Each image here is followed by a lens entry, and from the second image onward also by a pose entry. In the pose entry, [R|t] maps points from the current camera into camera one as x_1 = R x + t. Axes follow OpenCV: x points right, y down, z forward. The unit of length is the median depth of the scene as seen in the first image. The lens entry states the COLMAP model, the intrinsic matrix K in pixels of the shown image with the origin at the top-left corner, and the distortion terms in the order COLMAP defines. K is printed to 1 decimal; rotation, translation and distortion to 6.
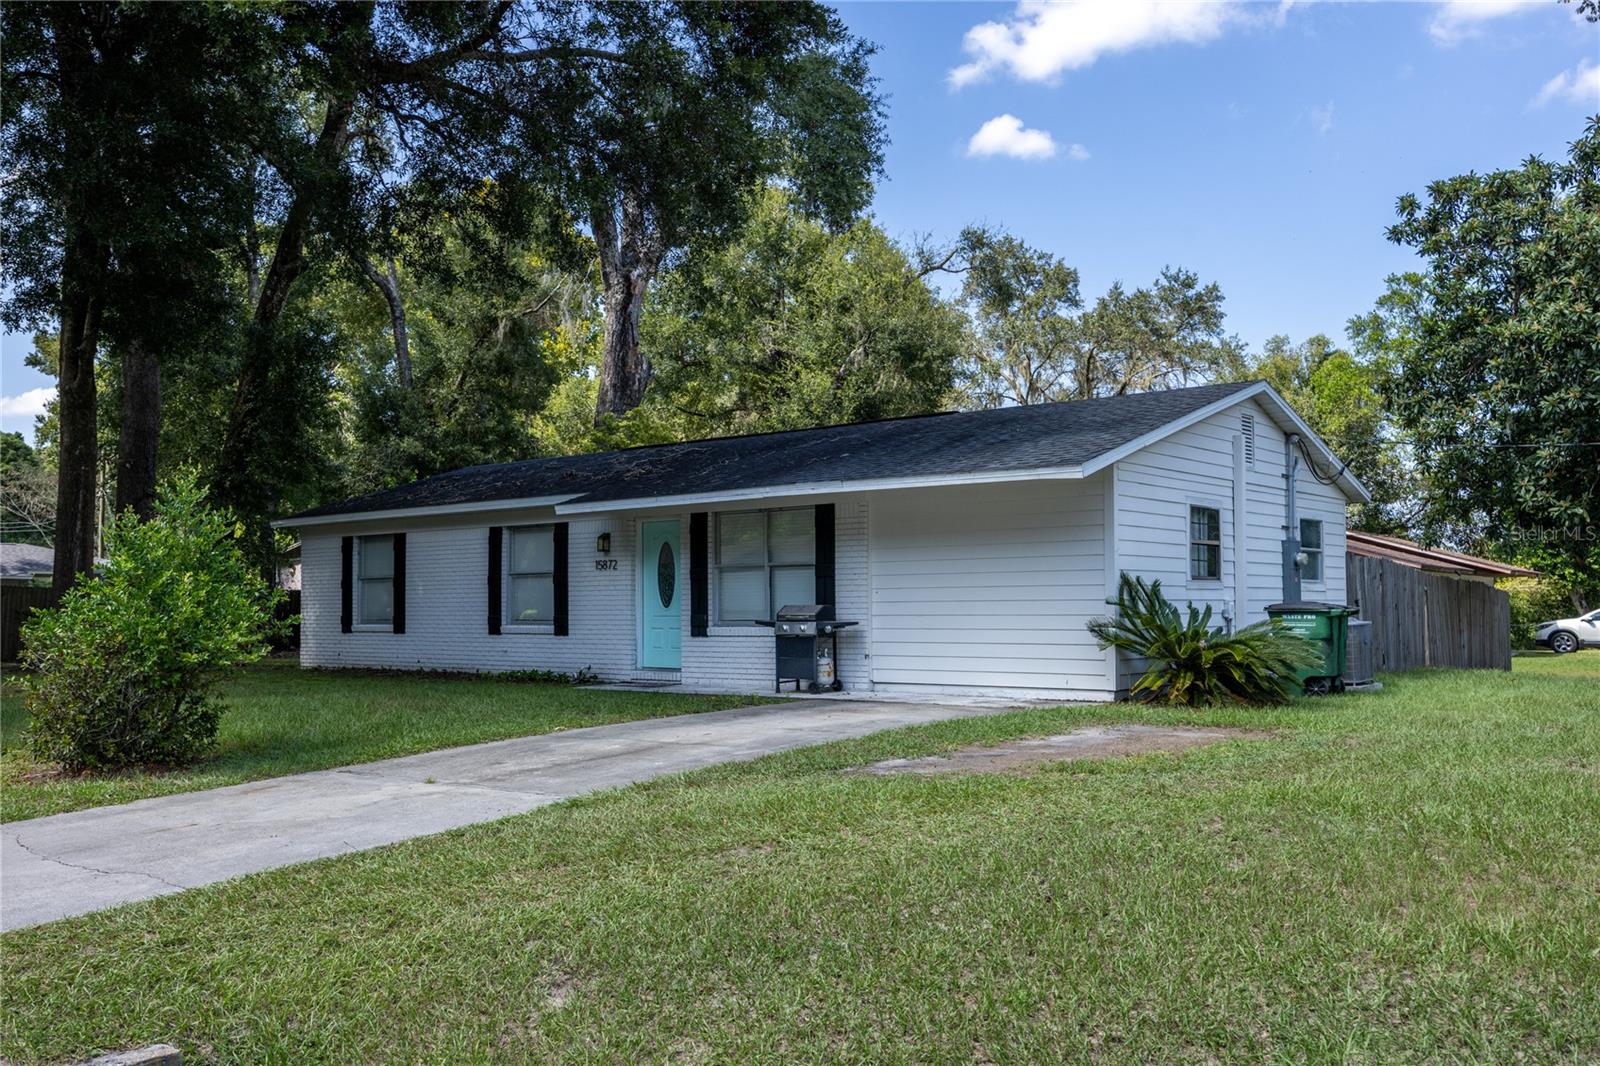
lens RADIAL K [[1403.8, 0, 797.6], [0, 1403.8, 533.0], [0, 0, 1]] dist [-0.009606, 0.003799]
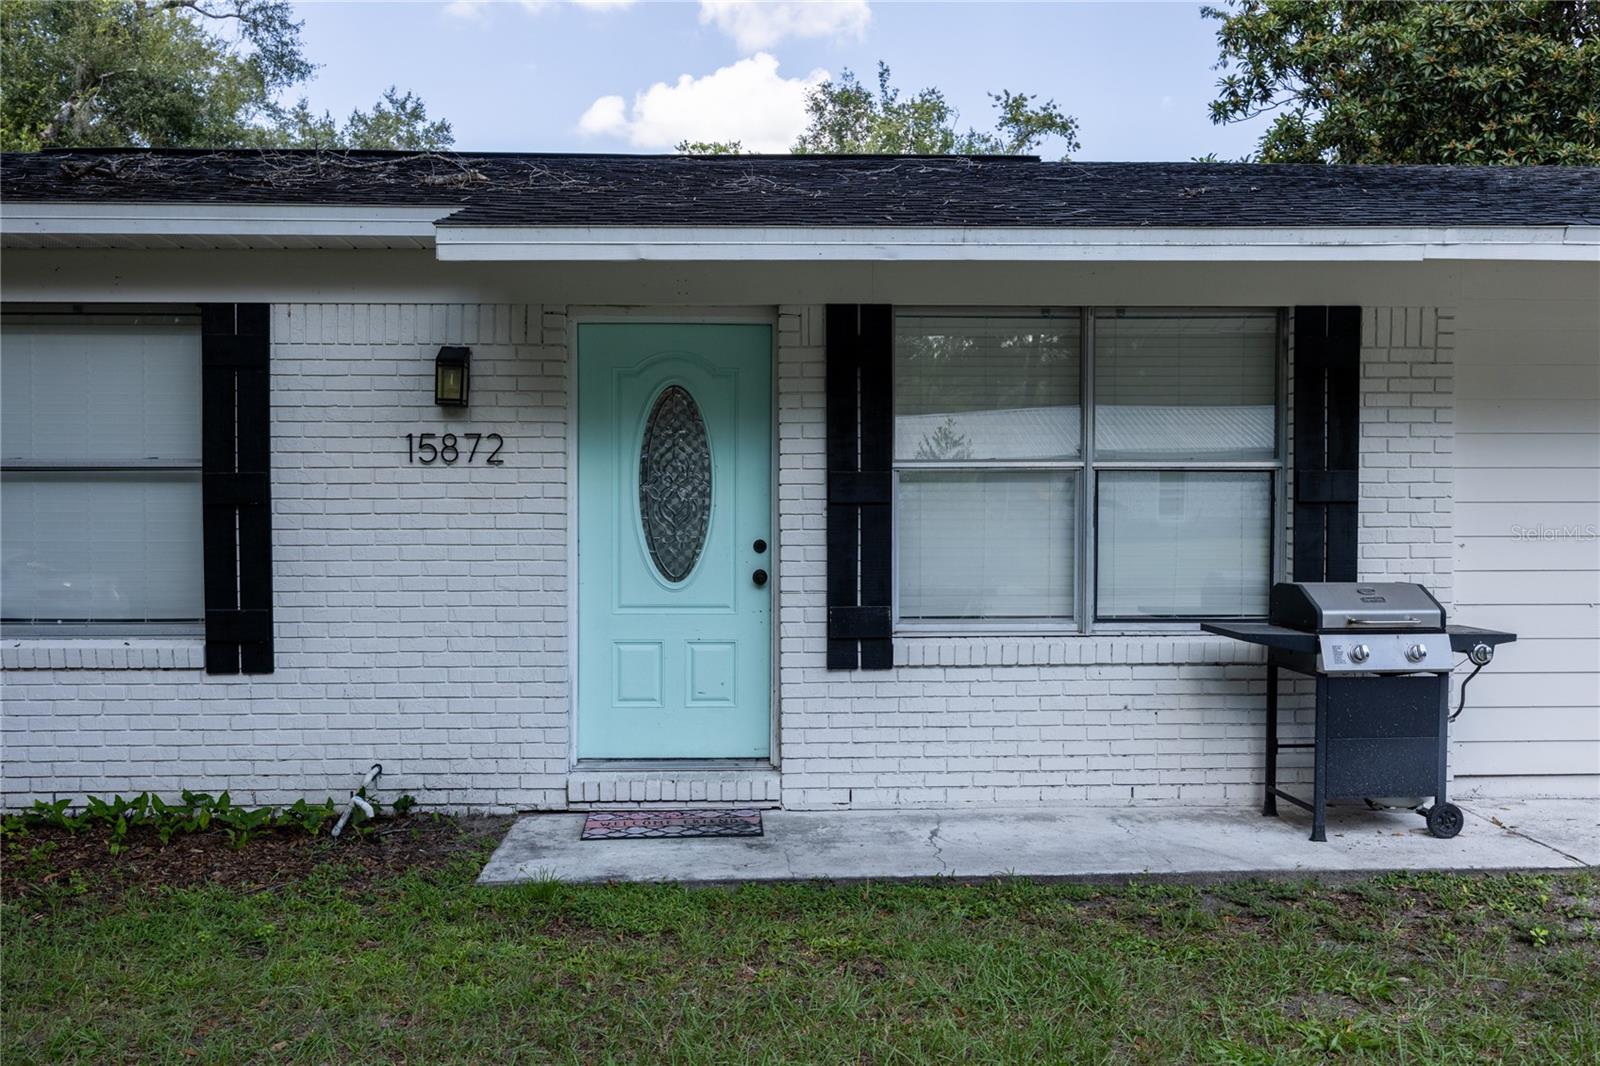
lens RADIAL K [[1403.8, 0, 795.0], [0, 1403.8, 539.1], [0, 0, 1]] dist [-0.009606, 0.003799]
pose [[0.747644, -0.011931, 0.663993, -0.271778], [-0.039222, 0.997300, 0.062084, 0.019133], [-0.662941, -0.072460, 0.745157, 0.667783]]
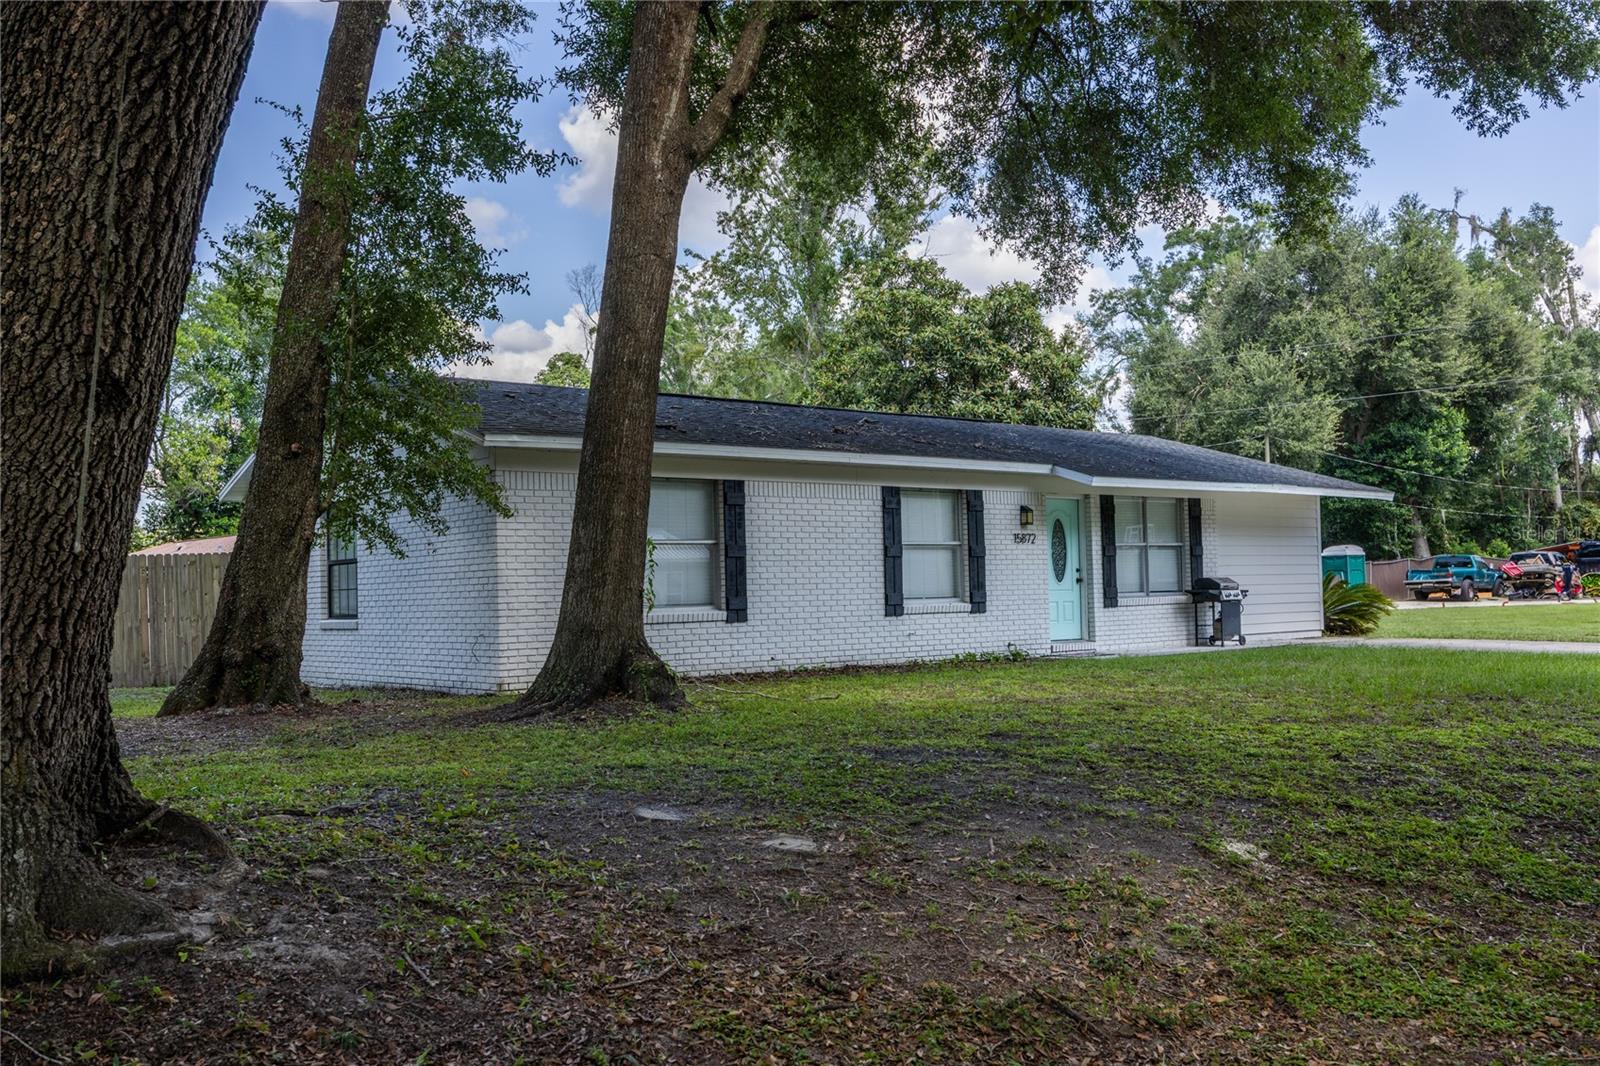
lens RADIAL K [[1415.0, 0, 797.6], [0, 1415.0, 535.9], [0, 0, 1]] dist [-0.007716, -0.010536]
pose [[0.192121, 0.039971, 0.980557, -1.064236], [-0.029152, 0.998962, -0.035010, 0.056414], [-0.980938, -0.021859, 0.193087, 0.905543]]
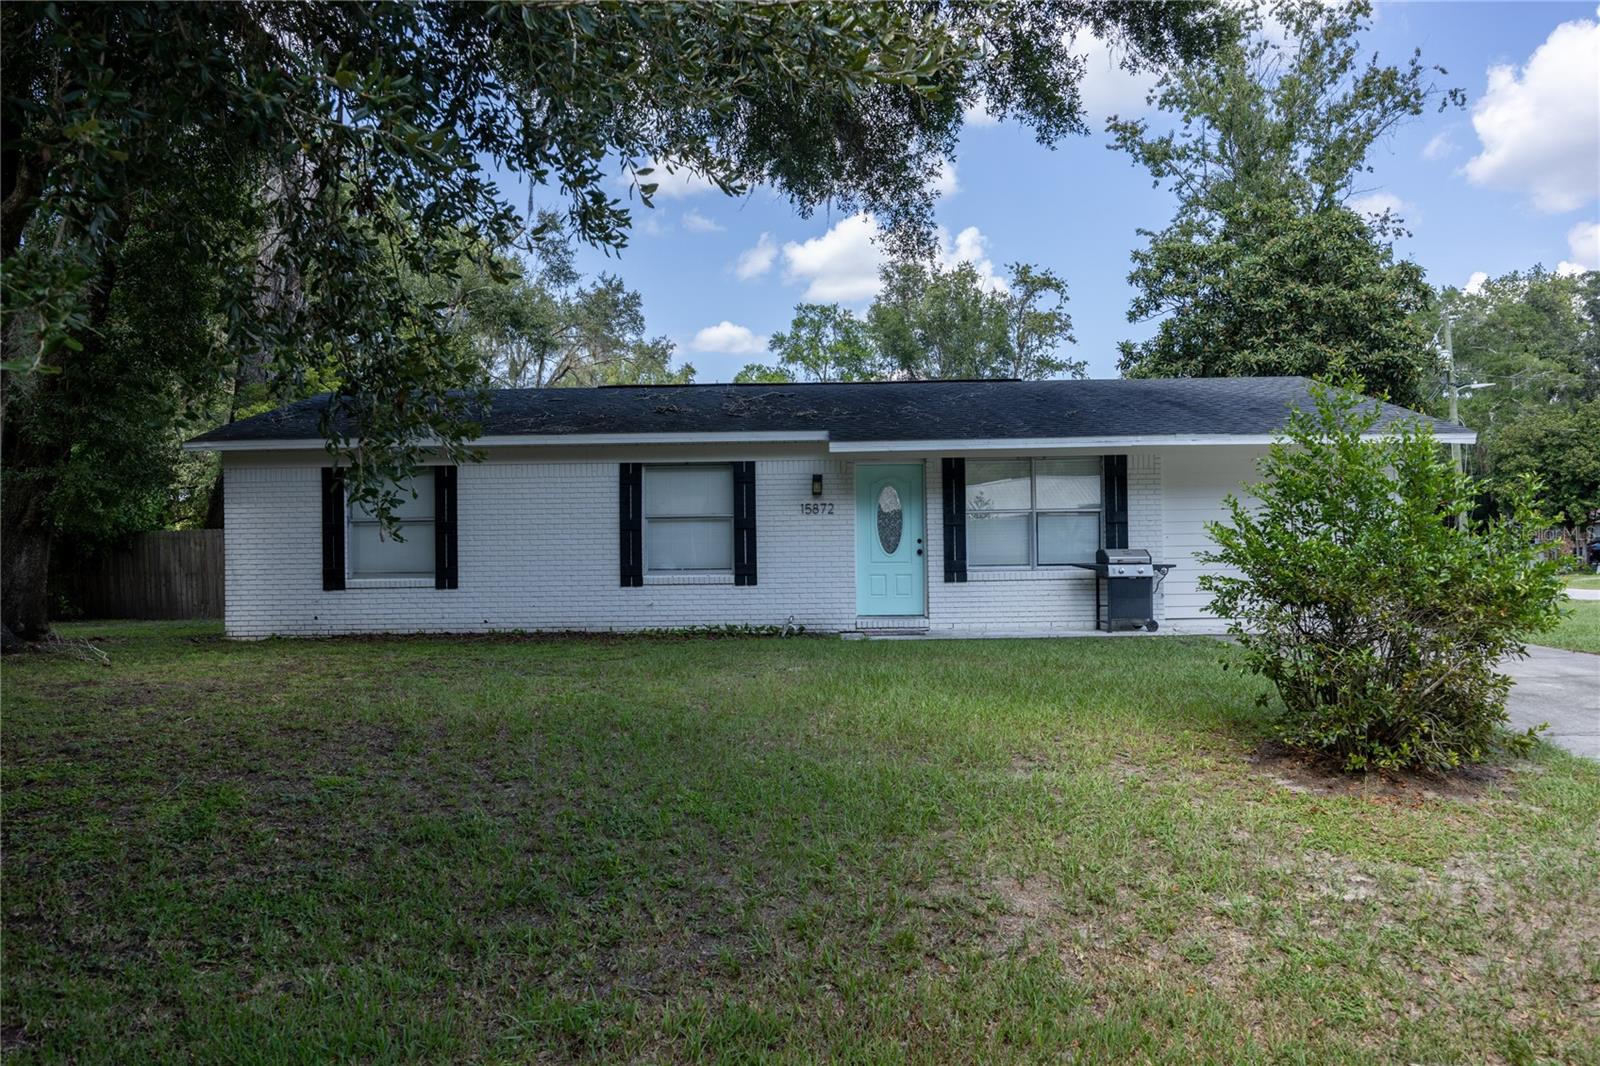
lens RADIAL K [[1140.3, 0, 794.9], [0, 1140.3, 528.5], [0, 0, 1]] dist [-0.022241, -0.000481]
pose [[0.782512, 0.009075, 0.622570, -0.585811], [-0.024400, 0.999573, 0.016099, 0.022568], [-0.622157, -0.027788, 0.782399, 0.385579]]
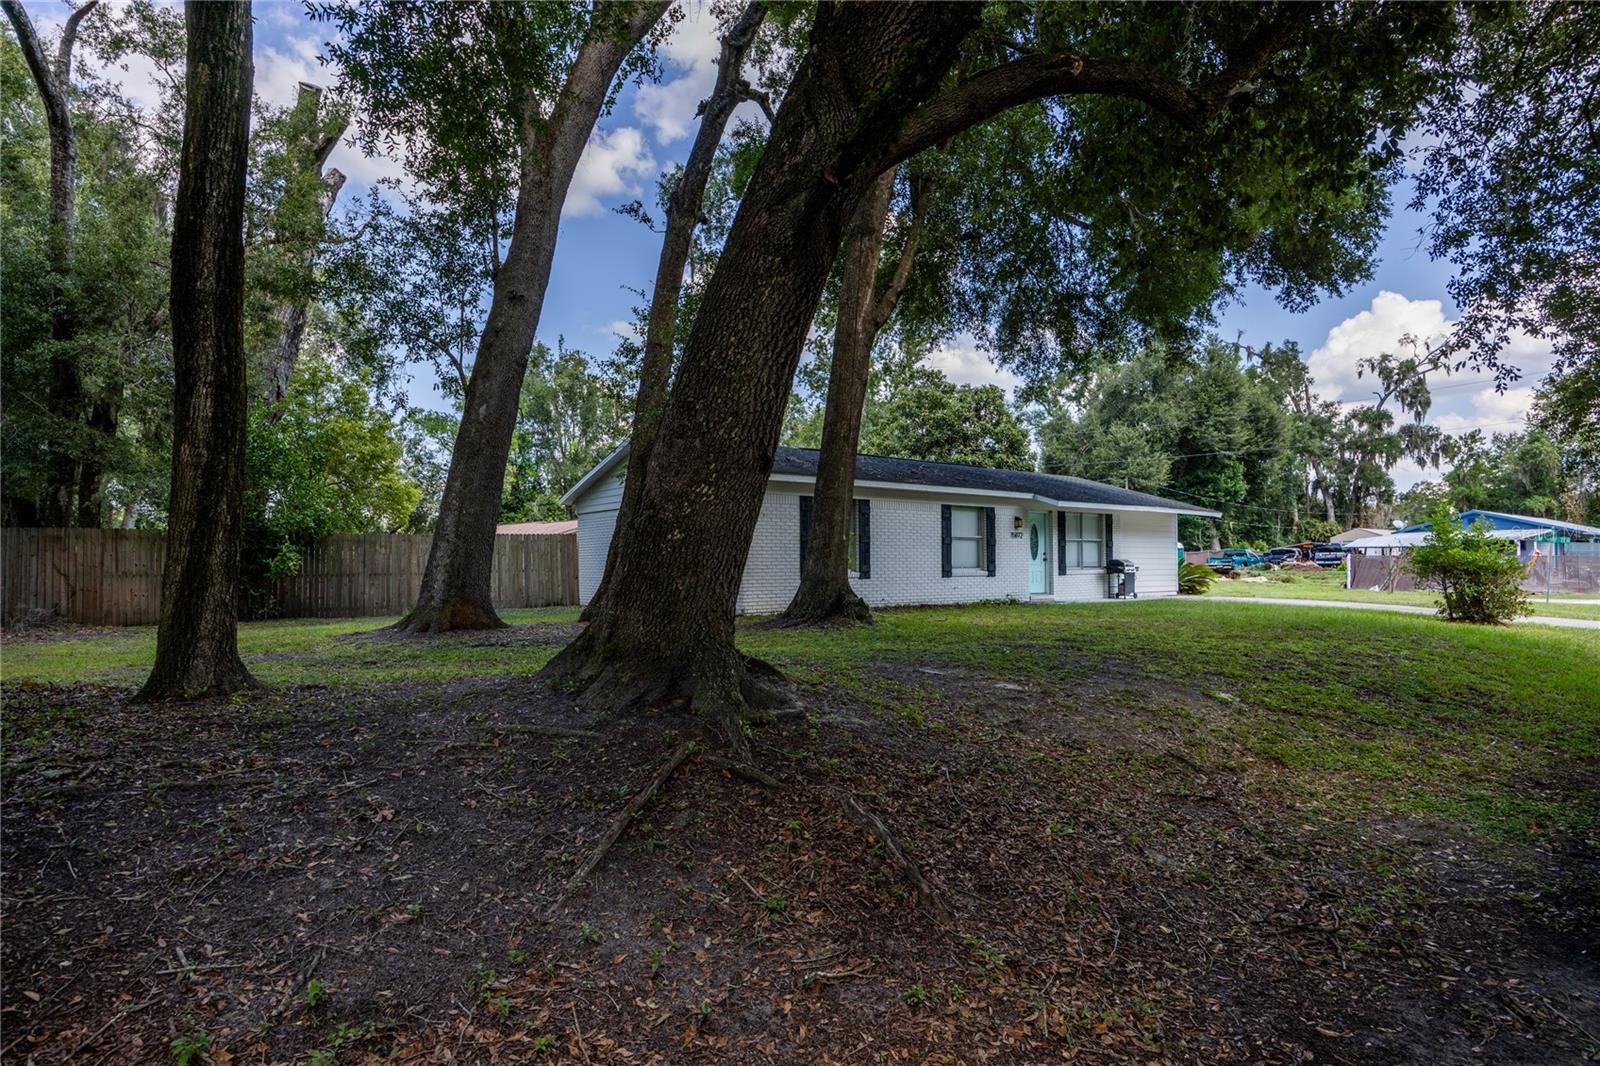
lens RADIAL K [[851.7, 0, 803.4], [0, 851.7, 533.9], [0, 0, 1]] dist [-0.005075, -0.000117]
pose [[0.211700, 0.038453, 0.976578, -1.139513], [-0.050096, 0.998339, -0.028451, 0.060425], [-0.976050, -0.042899, 0.213275, 0.969433]]
